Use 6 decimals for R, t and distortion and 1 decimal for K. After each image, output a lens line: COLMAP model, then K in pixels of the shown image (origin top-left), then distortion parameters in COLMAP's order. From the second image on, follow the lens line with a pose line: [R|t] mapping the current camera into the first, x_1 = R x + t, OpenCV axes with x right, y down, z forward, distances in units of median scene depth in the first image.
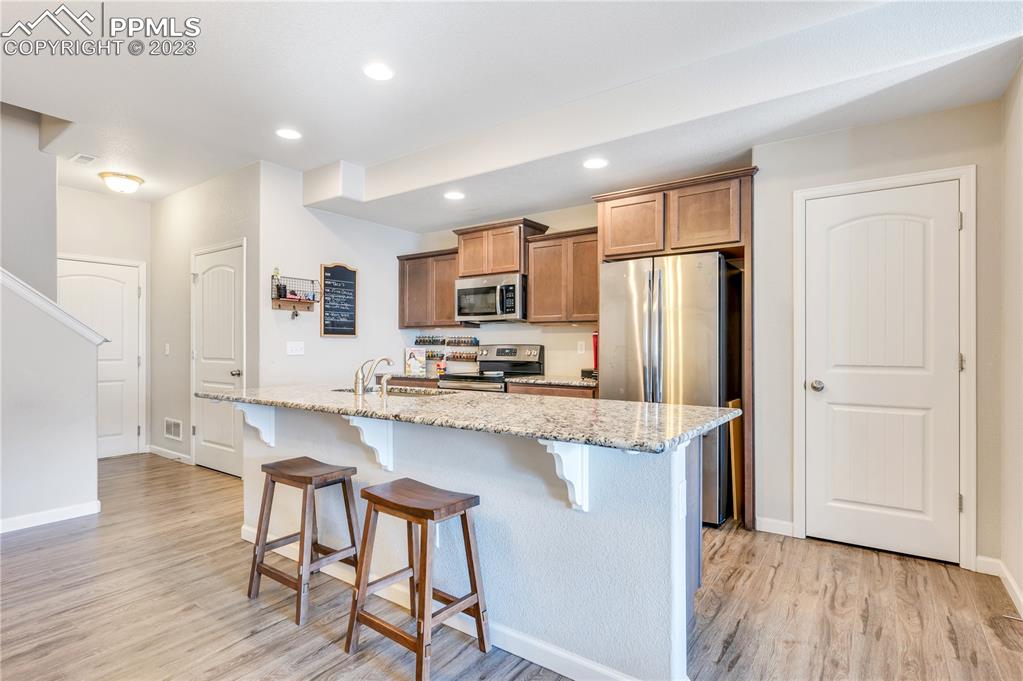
lens RADIAL K [[512.4, 0, 511.5], [0, 512.4, 340.5], [0, 0, 1]] dist [-0.001016, -0.000015]
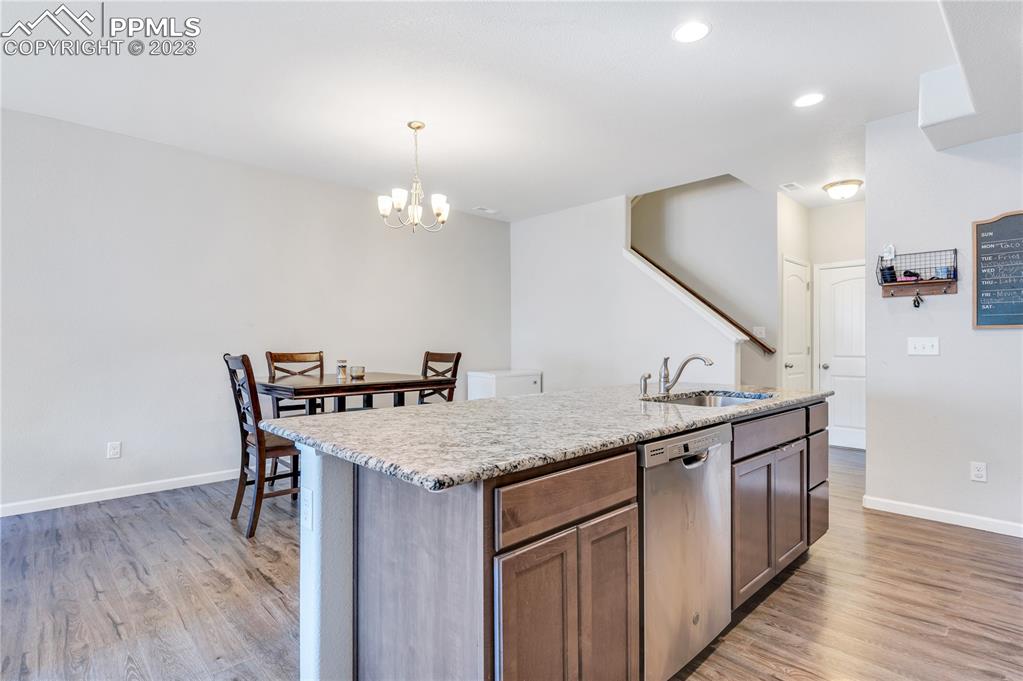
lens RADIAL K [[512.4, 0, 511.5], [0, 512.4, 340.5], [0, 0, 1]] dist [-0.001016, -0.000015]
pose [[-0.190572, -0.008272, -0.981638, 0.441581], [0.011151, 0.999882, -0.010591, 0.008710], [0.981610, -0.012965, -0.190457, 0.569189]]
